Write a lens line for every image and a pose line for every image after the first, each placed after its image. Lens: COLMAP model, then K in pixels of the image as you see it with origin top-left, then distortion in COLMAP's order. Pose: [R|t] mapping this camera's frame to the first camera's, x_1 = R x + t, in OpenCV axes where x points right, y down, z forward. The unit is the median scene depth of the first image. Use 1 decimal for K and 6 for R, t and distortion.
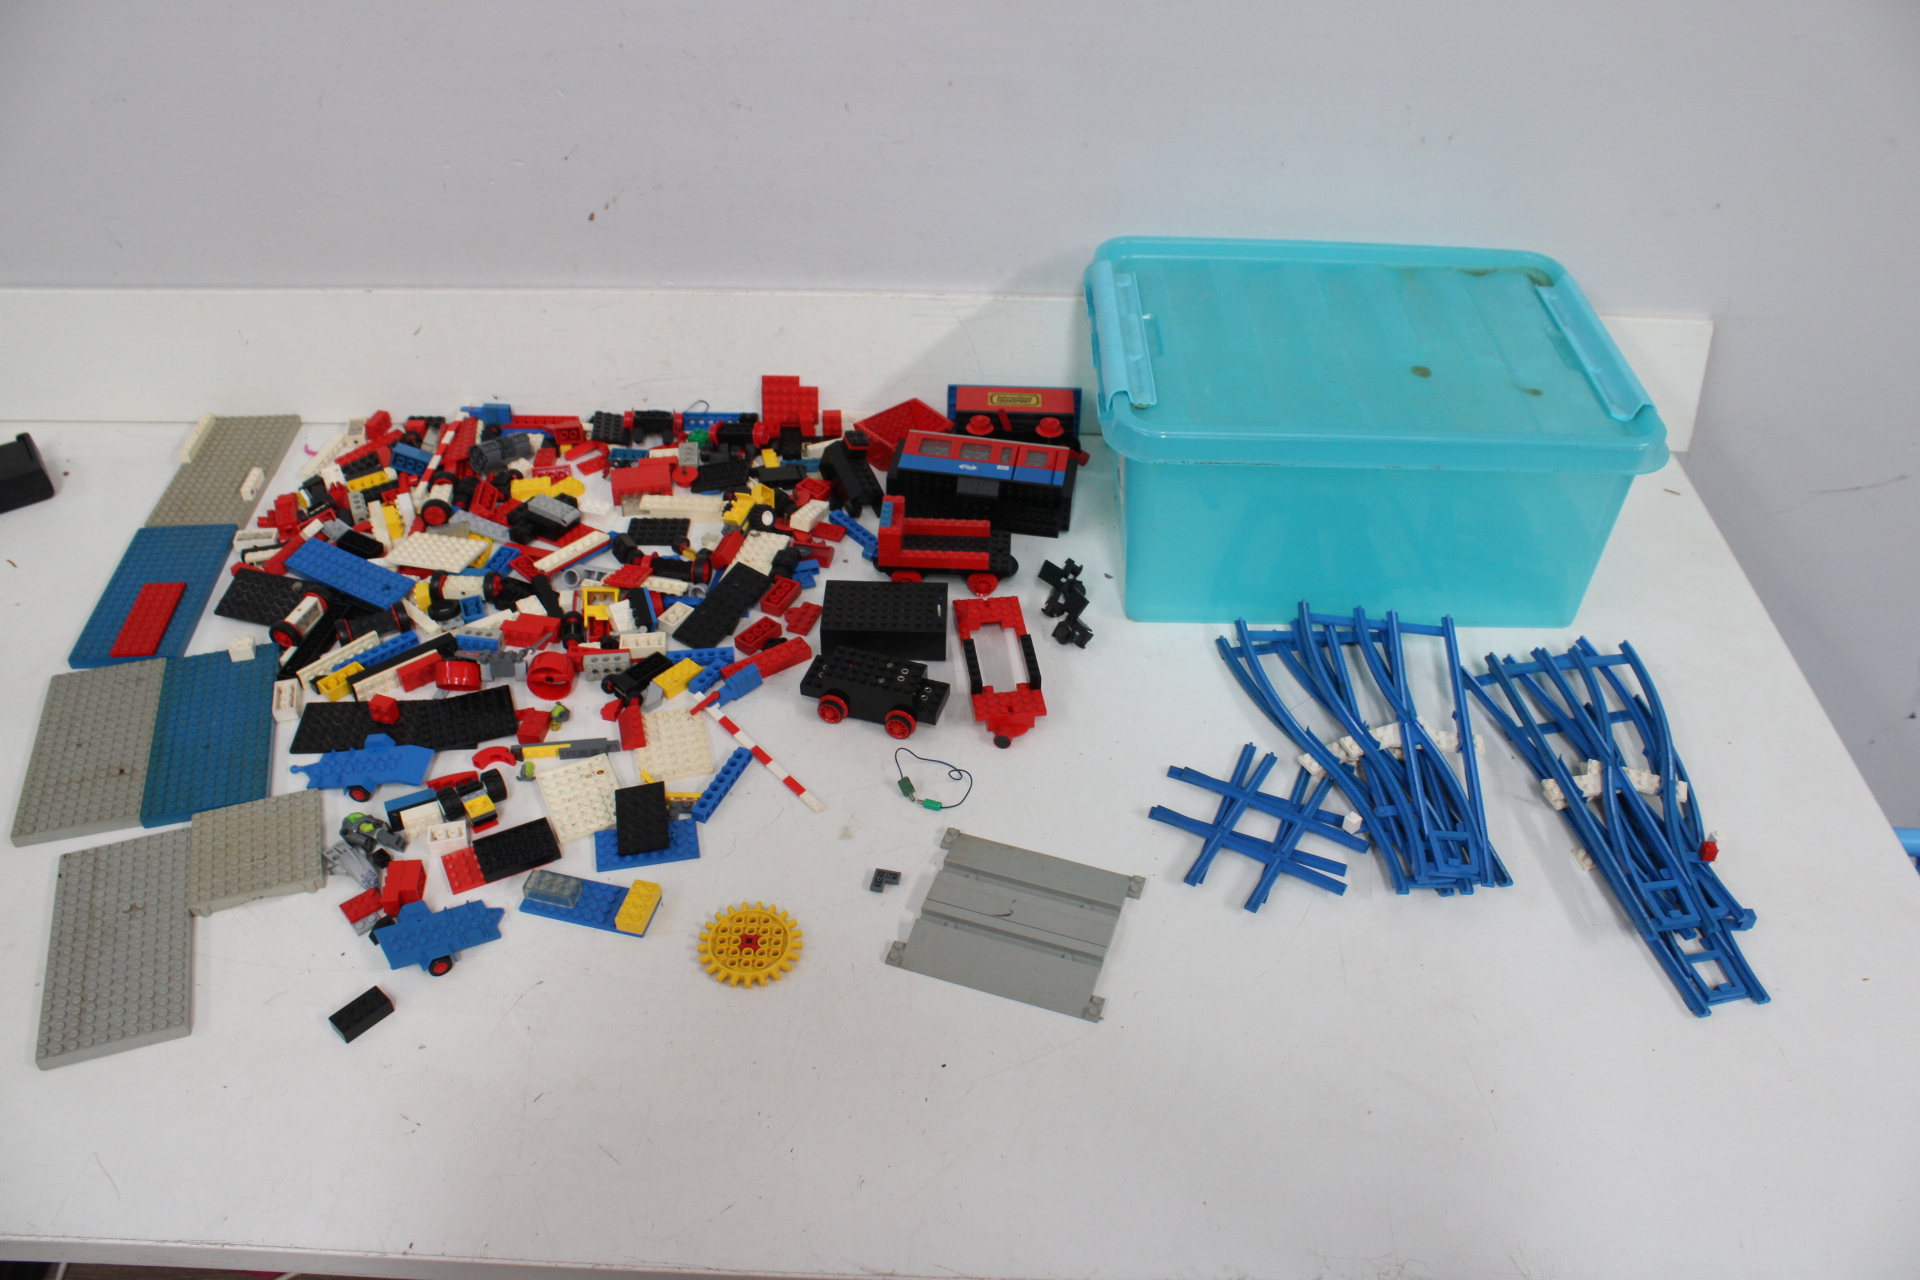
lens RADIAL K [[1610.0, 0, 960.0], [0, 1610.0, 640.0], [0, 0, 1]] dist [-0.145899, 0.004174]
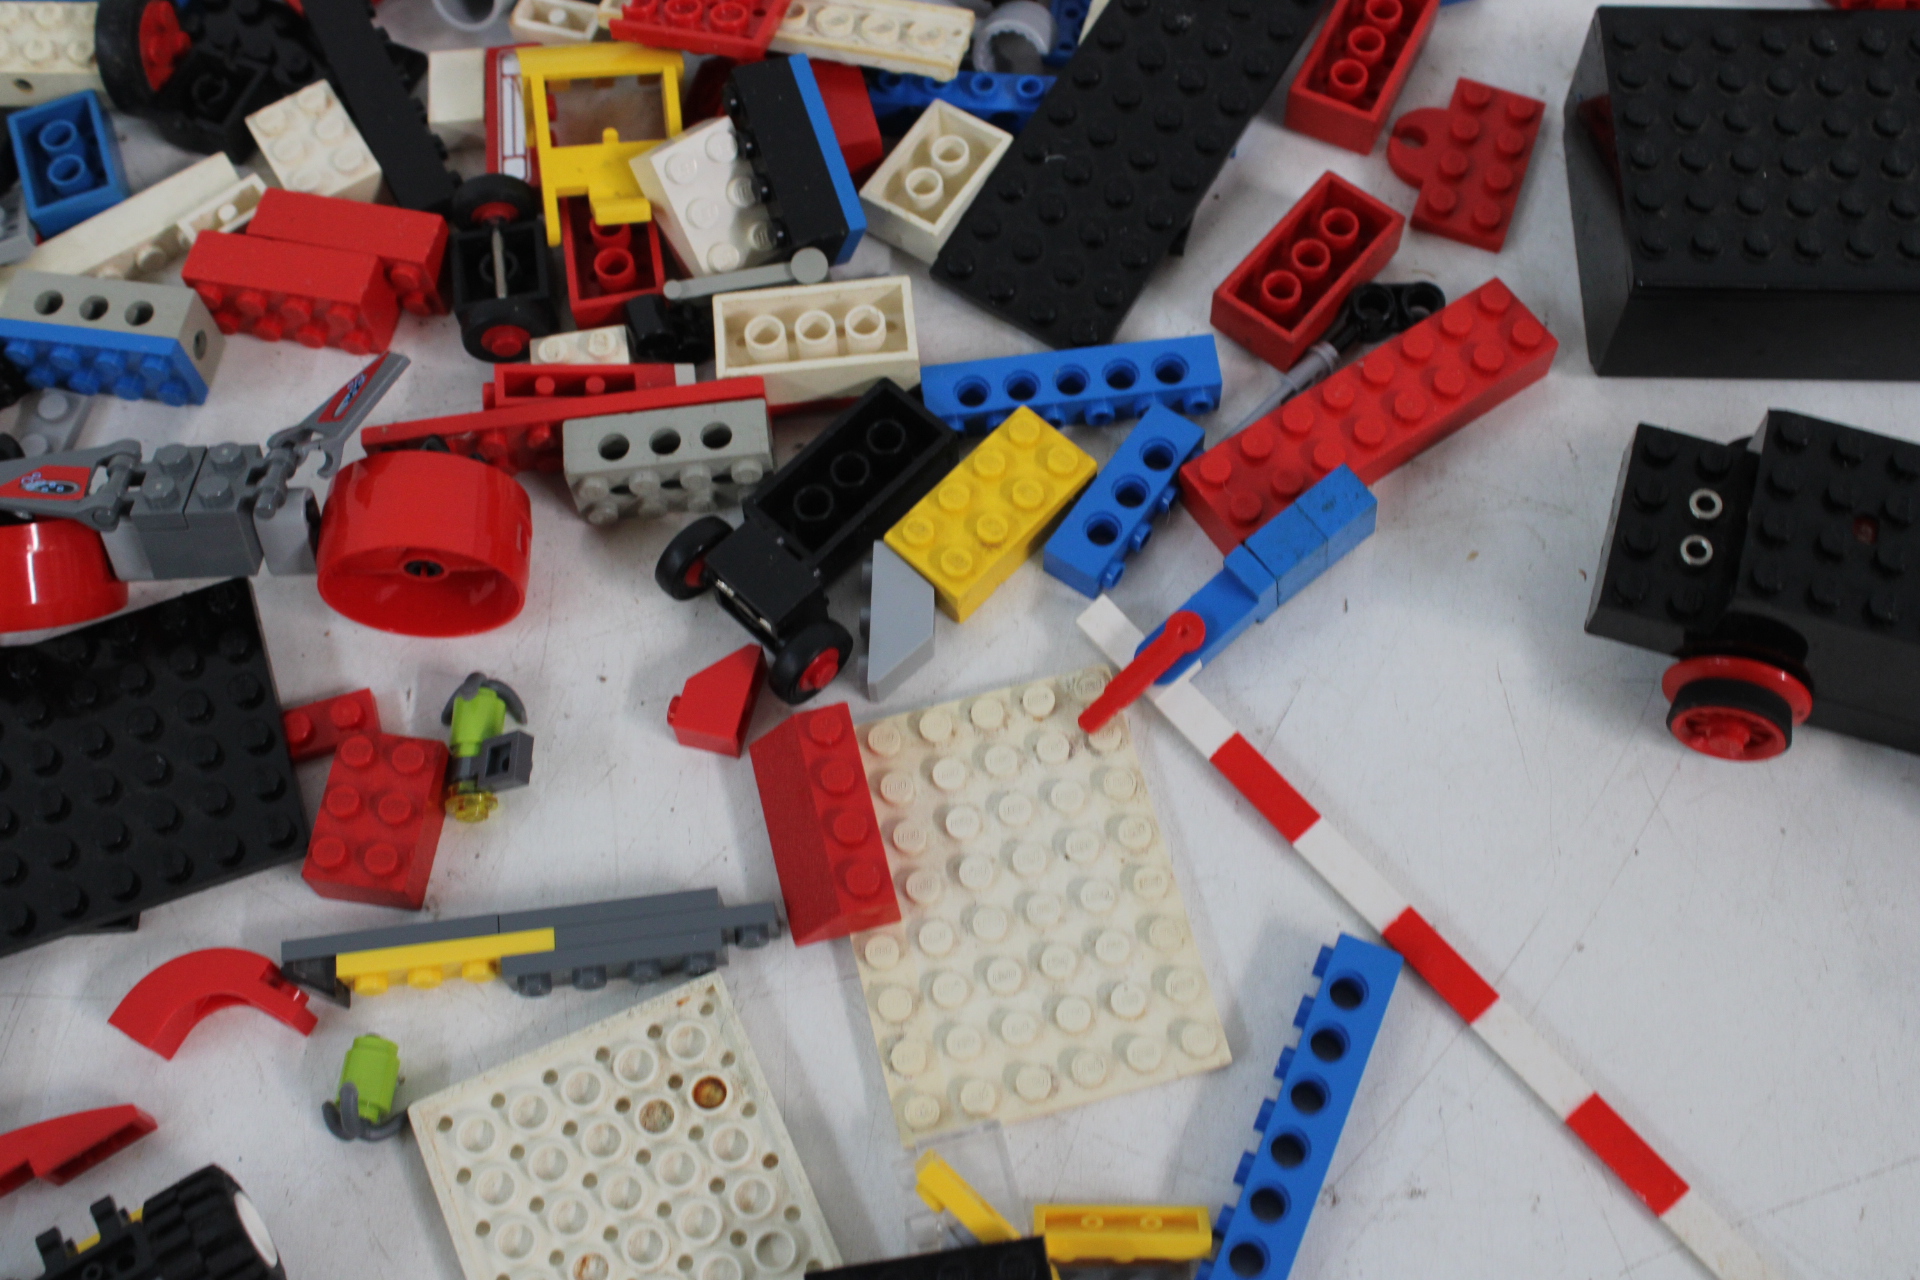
lens RADIAL K [[2220.7, 0, 960.0], [0, 2220.7, 640.0], [0, 0, 1]] dist [-0.112695, 0.162262]
pose [[0.999003, -0.007625, -0.043993, -0.162320], [0.024960, 0.912345, 0.408661, -0.085503], [0.037020, -0.409351, 0.911625, 0.687935]]
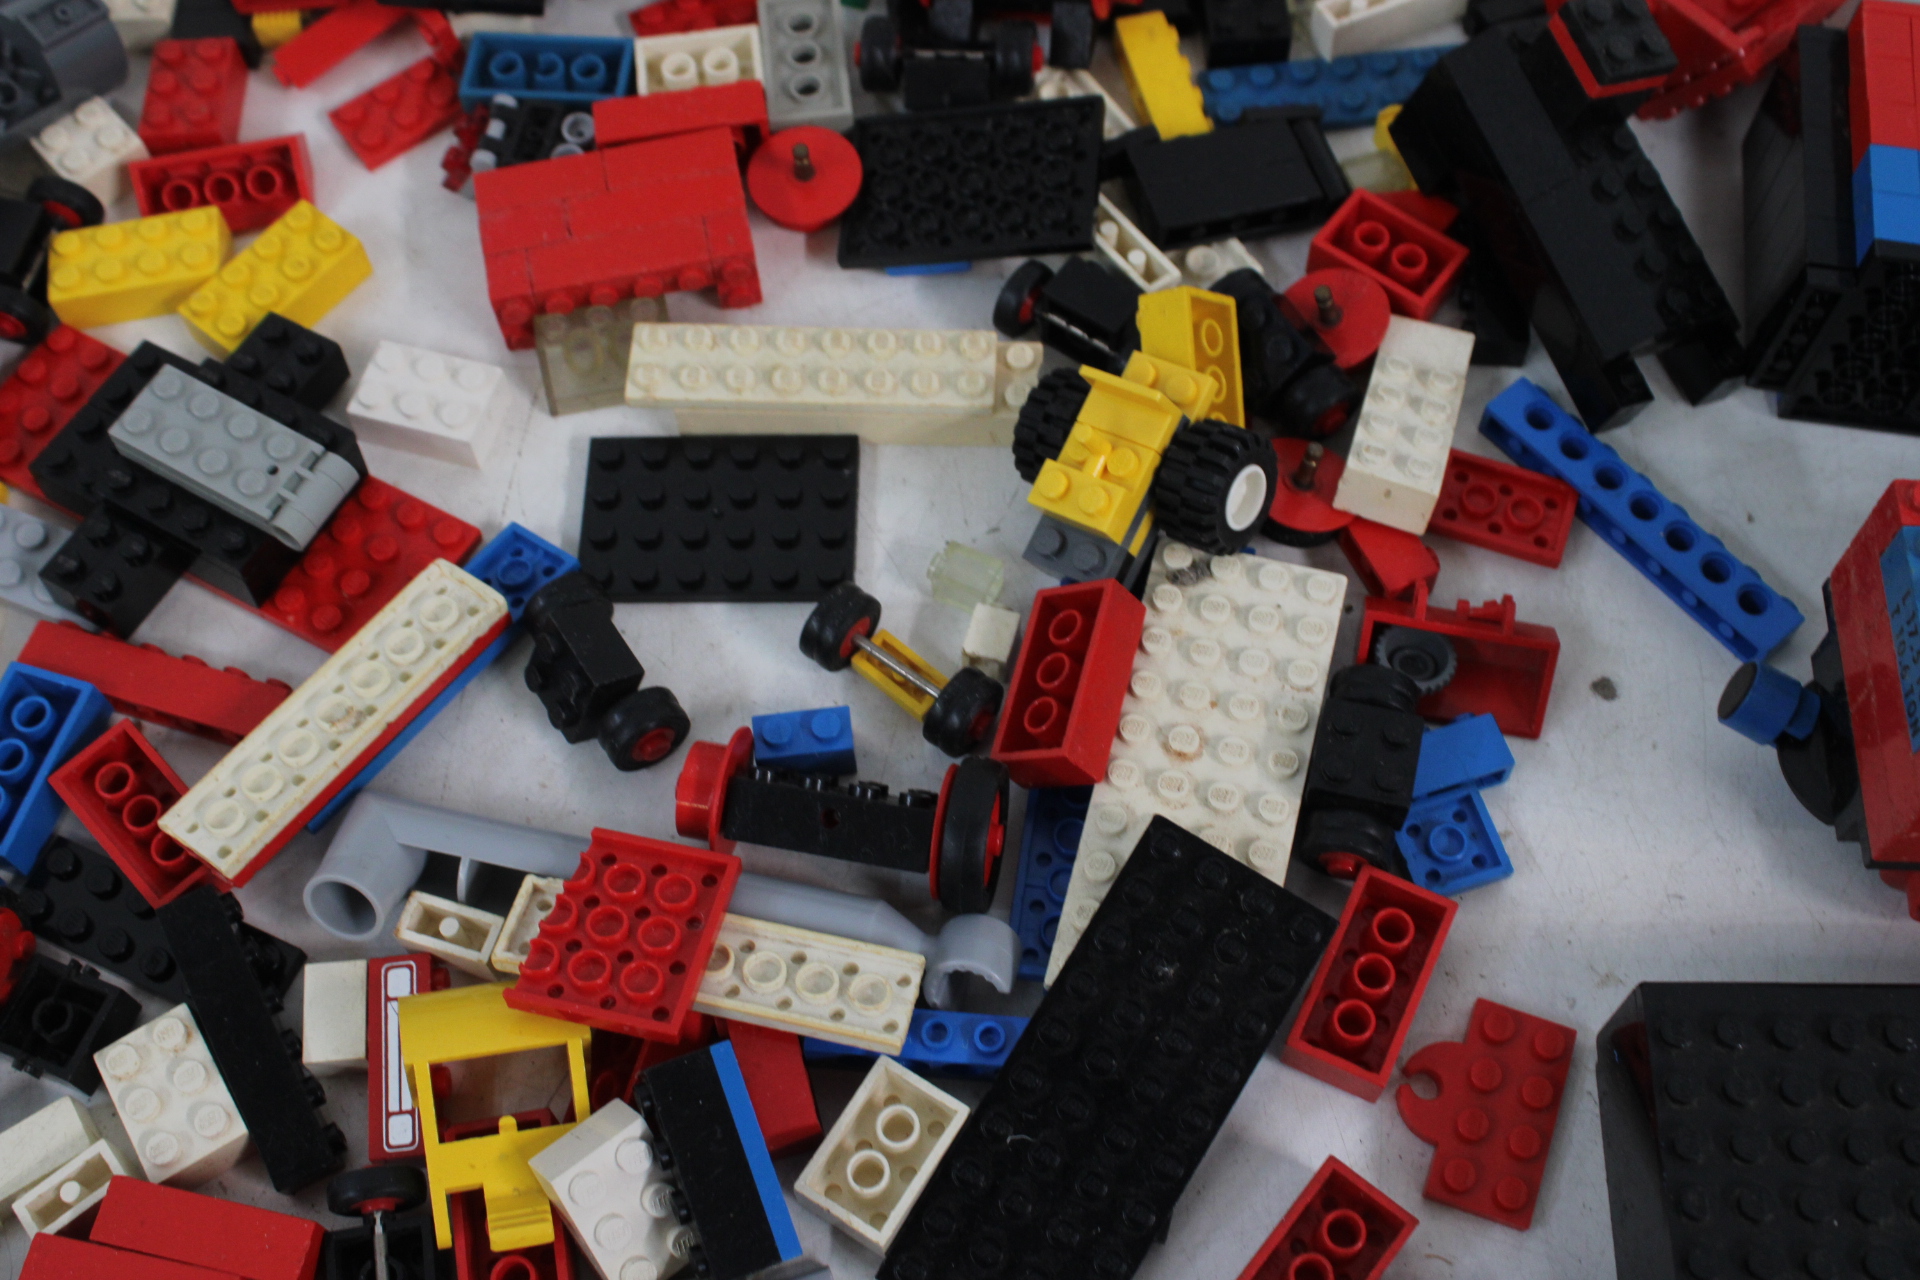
lens RADIAL K [[2220.7, 0, 960.0], [0, 2220.7, 640.0], [0, 0, 1]] dist [-0.112695, 0.162262]
pose [[0.999371, -0.015081, -0.032083, -0.159506], [0.026334, 0.921692, 0.387027, -0.185490], [0.023734, -0.387629, 0.921510, 0.776495]]
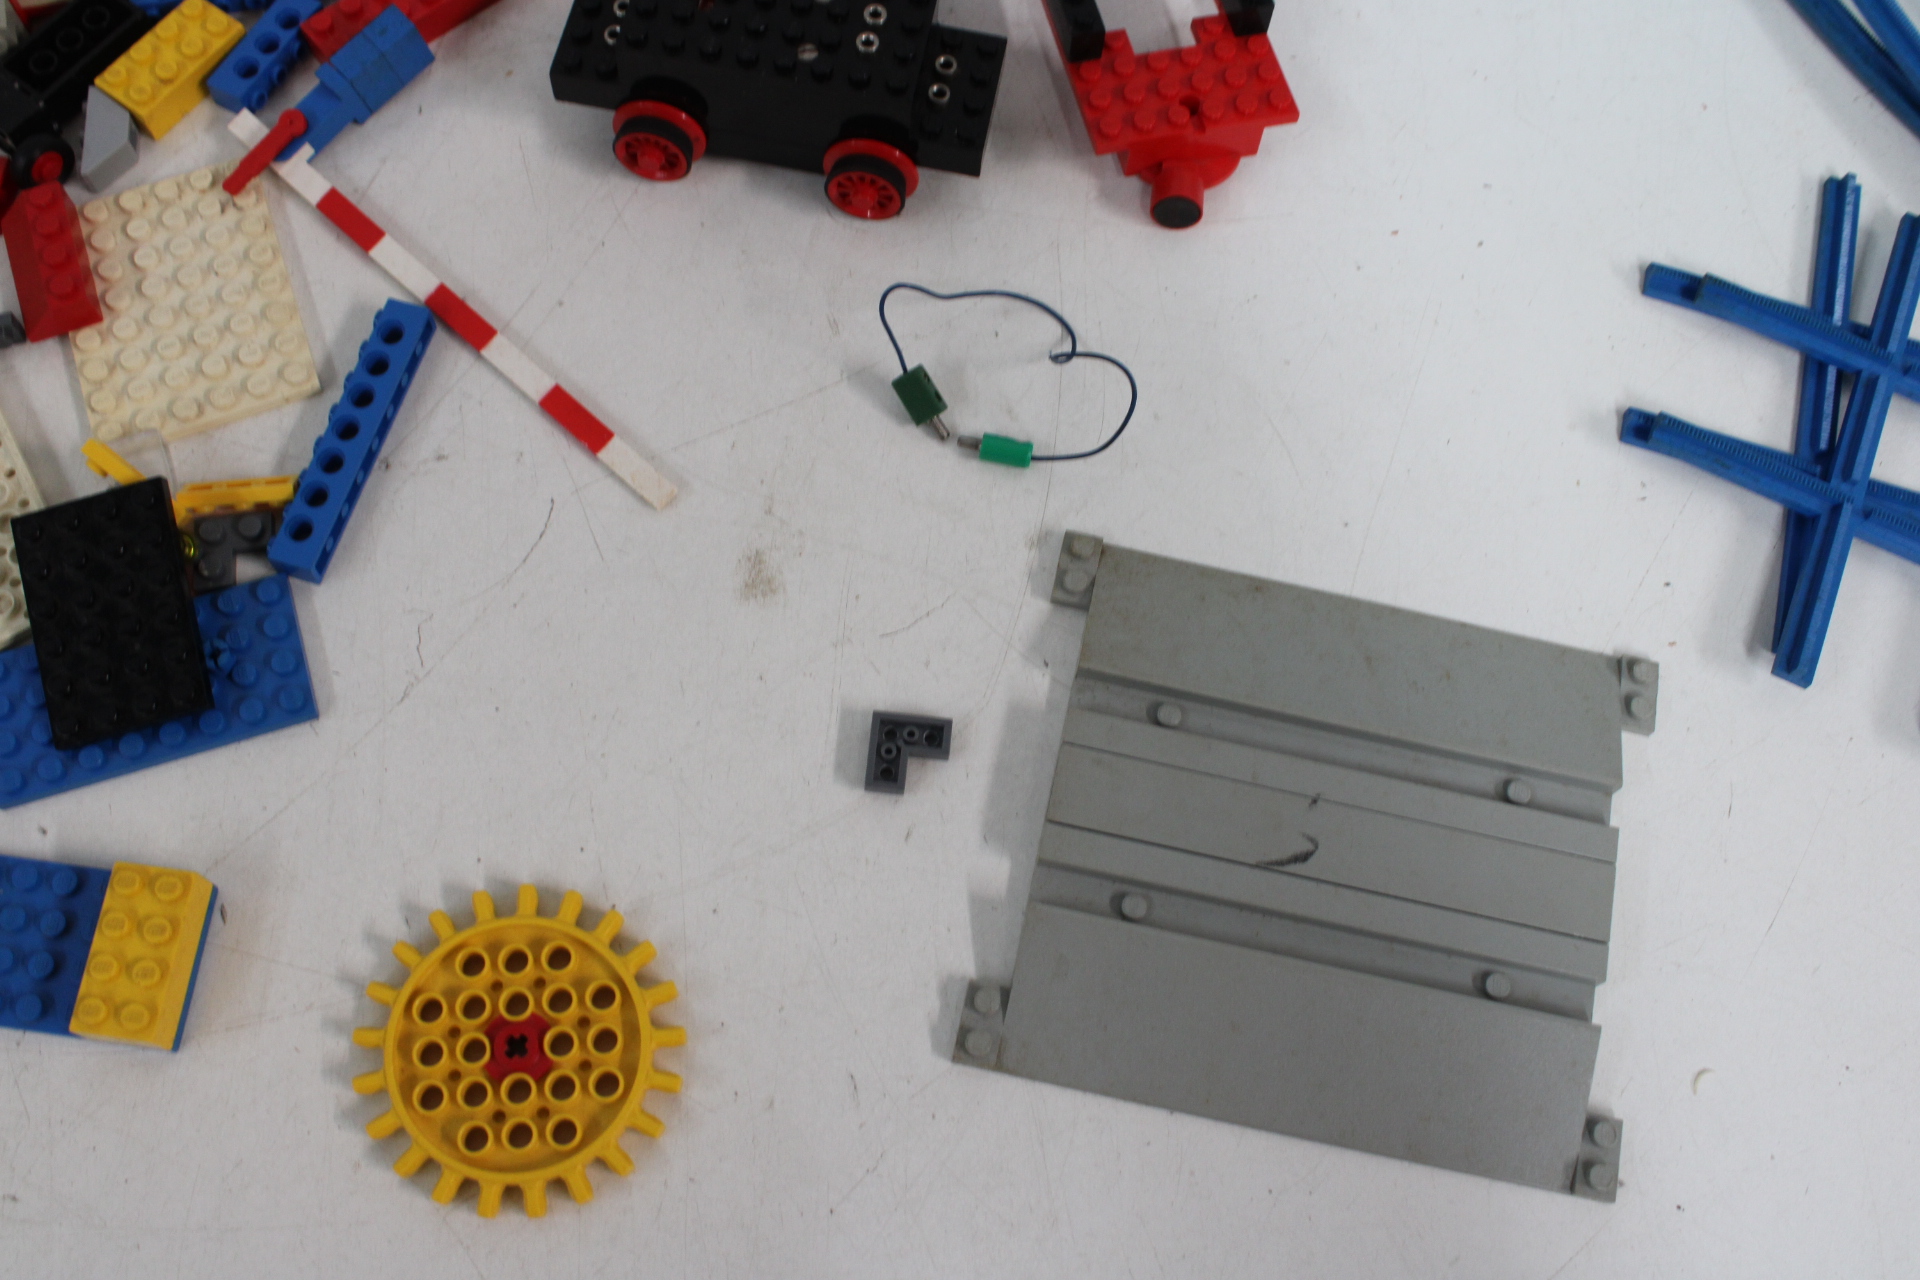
lens RADIAL K [[1861.8, 0, 960.0], [0, 1861.8, 640.0], [0, 0, 1]] dist [-0.140705, 0.148030]
pose [[0.991975, -0.092759, 0.085913, -0.056551], [0.041701, 0.881528, 0.470286, -0.039520], [-0.119358, -0.462930, 0.878322, 0.580950]]
